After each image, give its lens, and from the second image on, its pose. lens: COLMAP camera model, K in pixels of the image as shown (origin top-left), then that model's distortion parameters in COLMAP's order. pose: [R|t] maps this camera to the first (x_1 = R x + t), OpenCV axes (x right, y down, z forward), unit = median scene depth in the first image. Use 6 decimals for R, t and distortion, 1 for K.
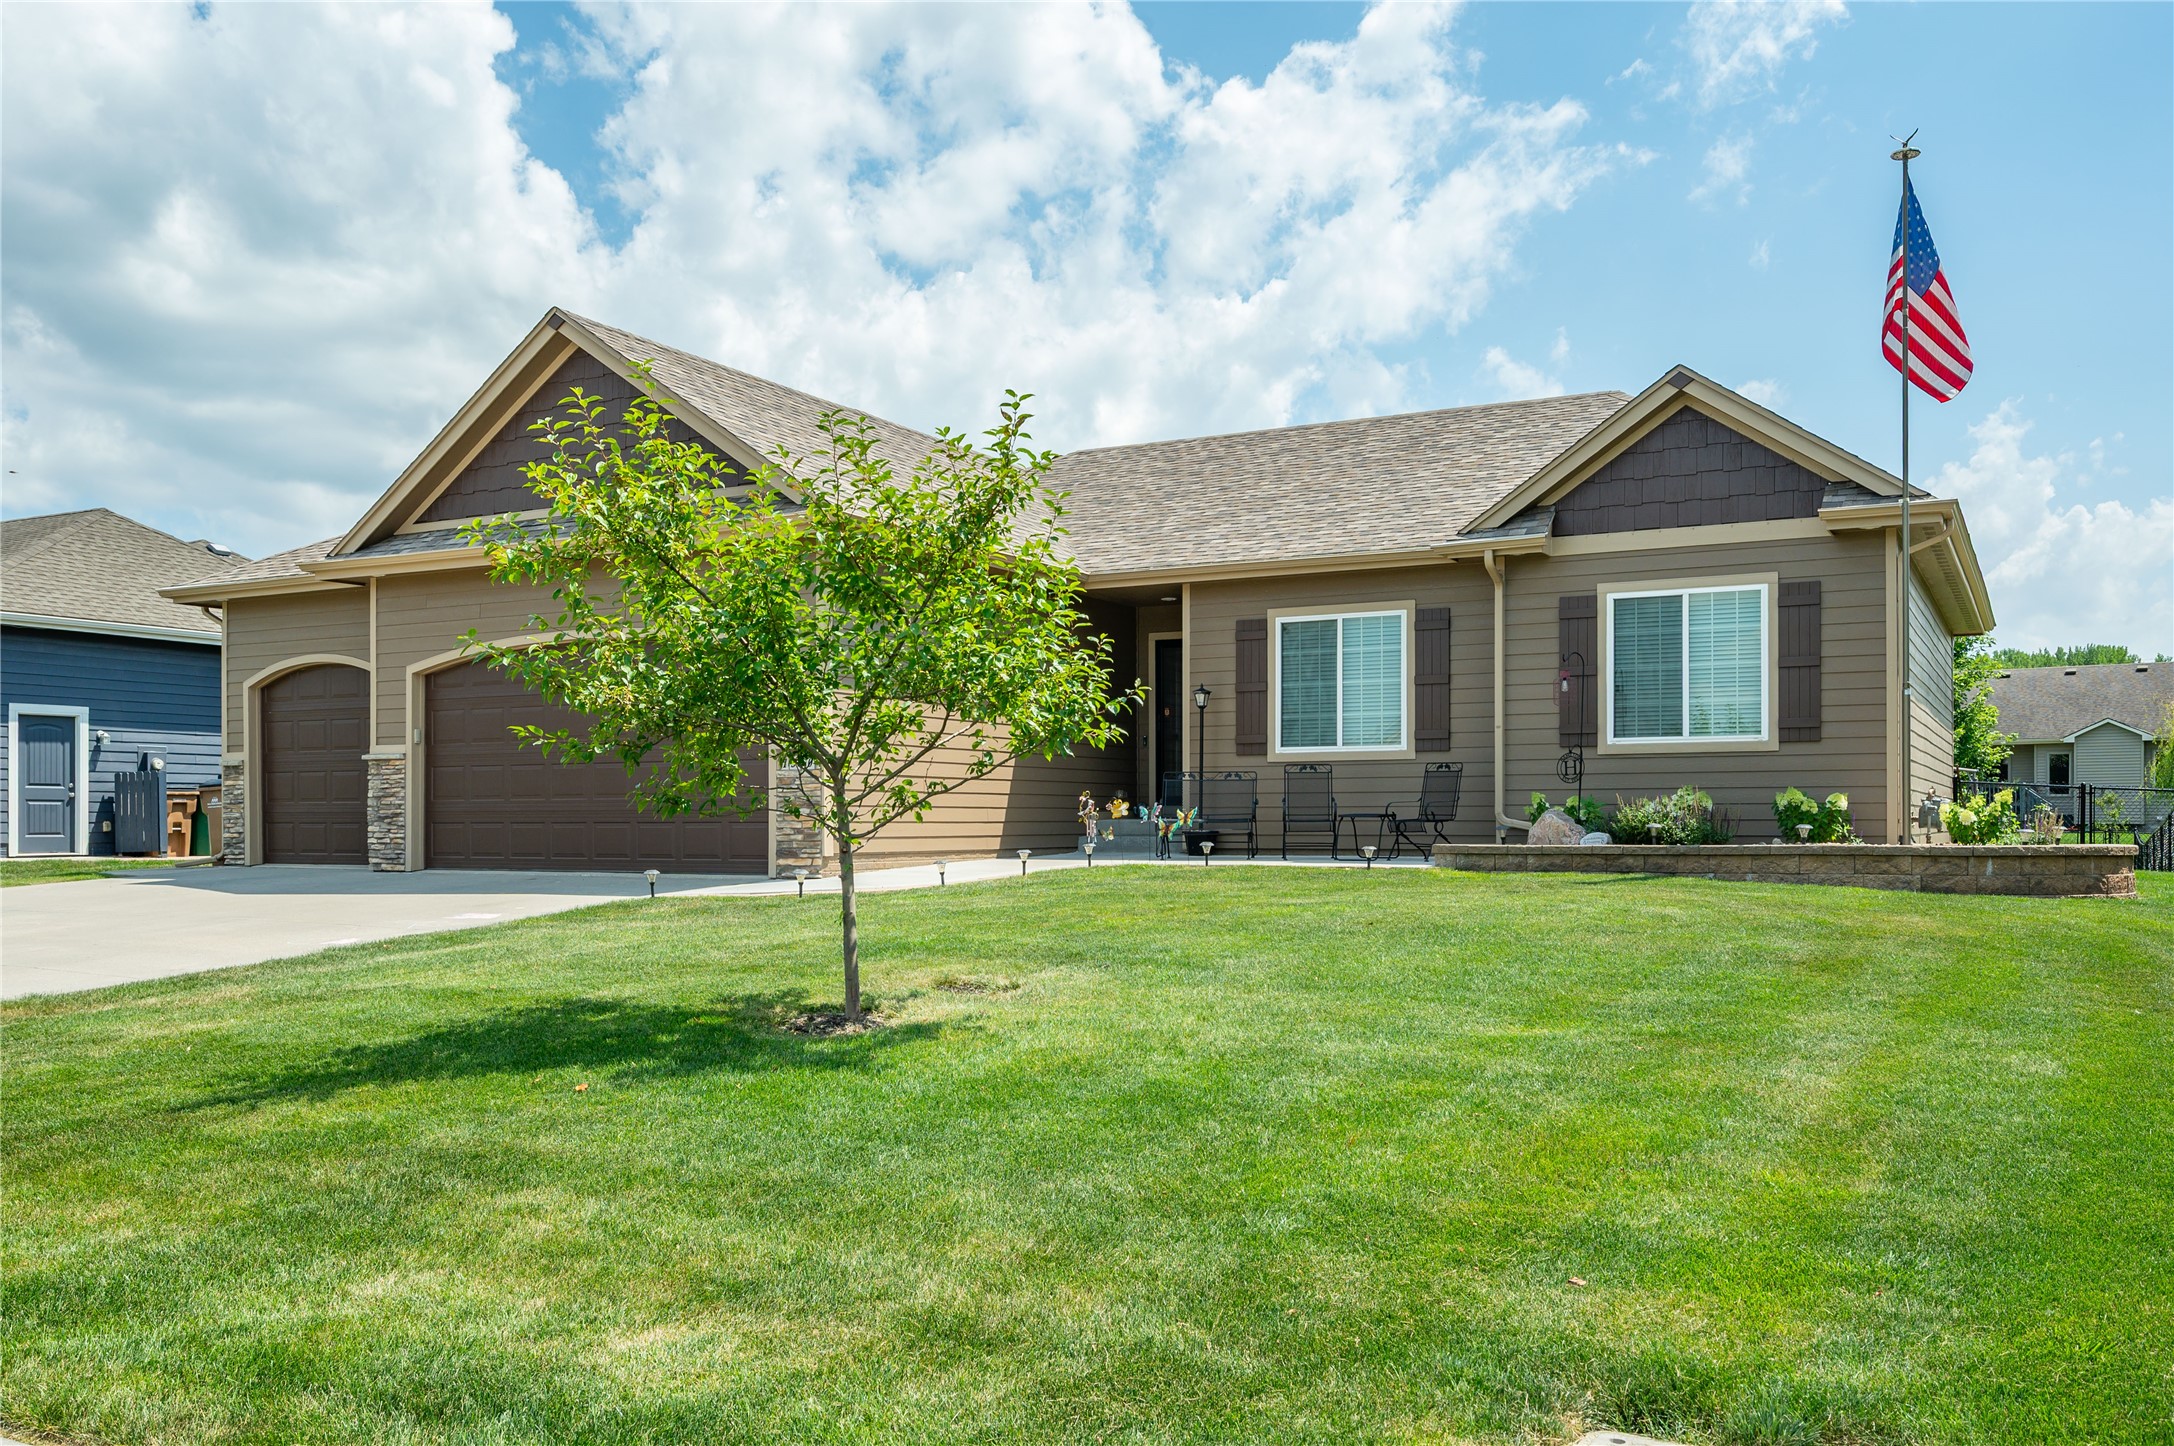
lens RADIAL K [[1674.4, 0, 1087.2], [0, 1674.4, 822.7], [0, 0, 1]] dist [0.003732, -0.001976]
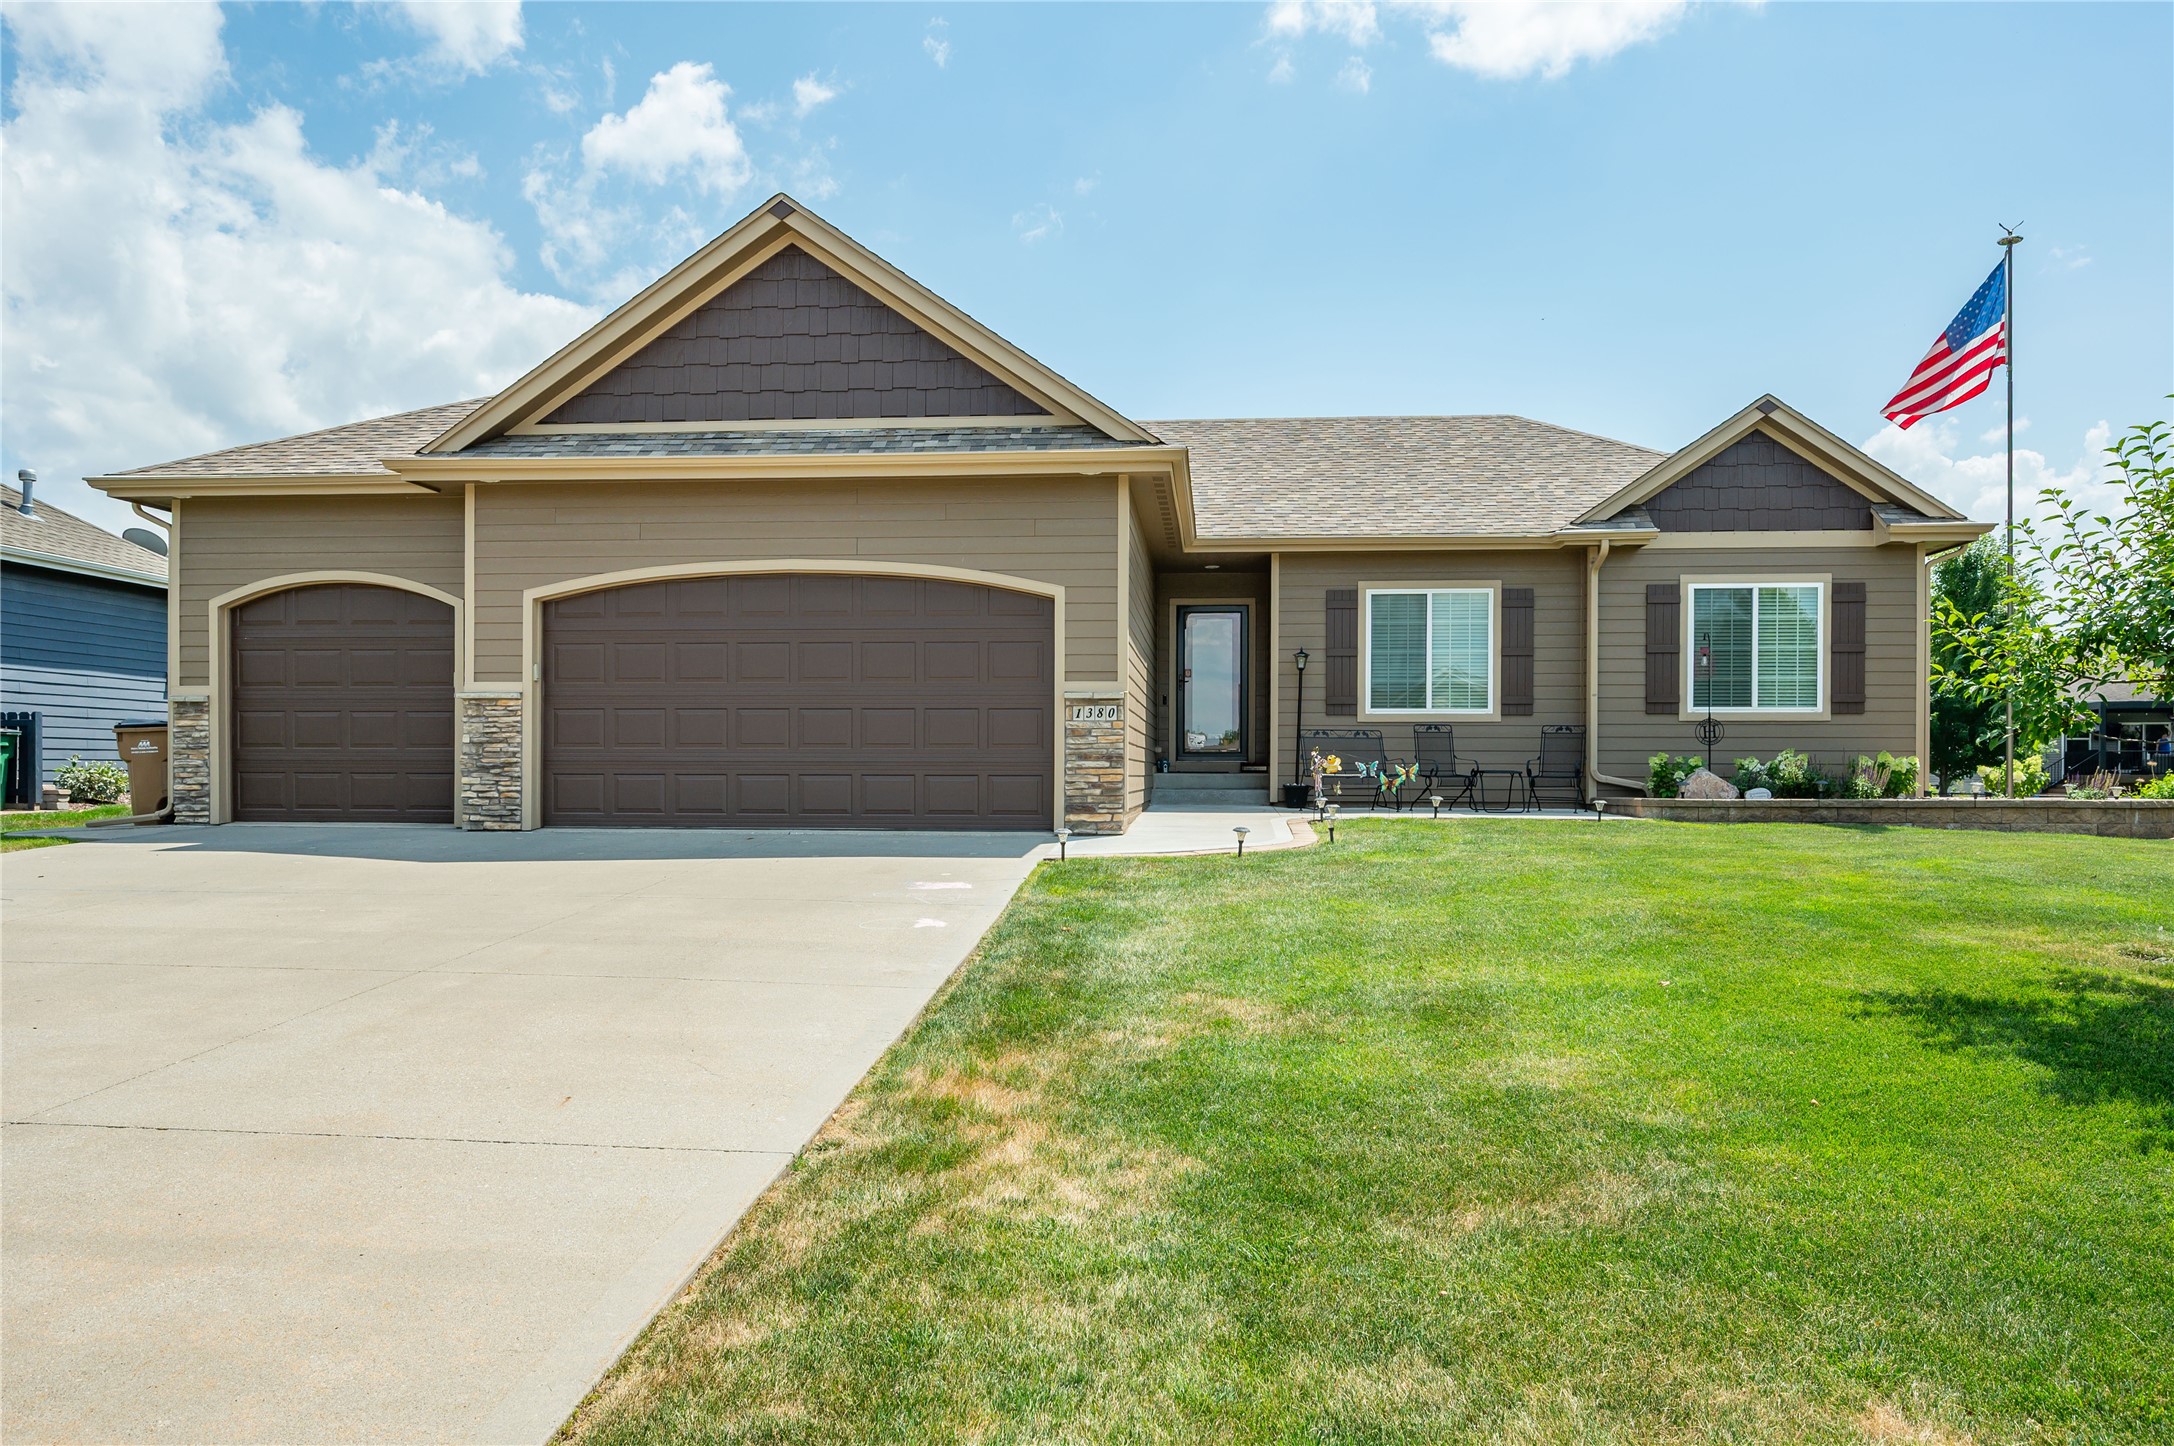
lens RADIAL K [[1387.6, 0, 1085.9], [0, 1387.6, 773.8], [0, 0, 1]] dist [-0.004586, 0.000470]
pose [[0.926447, 0.005232, 0.376388, -0.424515], [-0.004697, 0.999986, -0.002339, 0.000430], [-0.376395, 0.000399, 0.926459, 0.249329]]
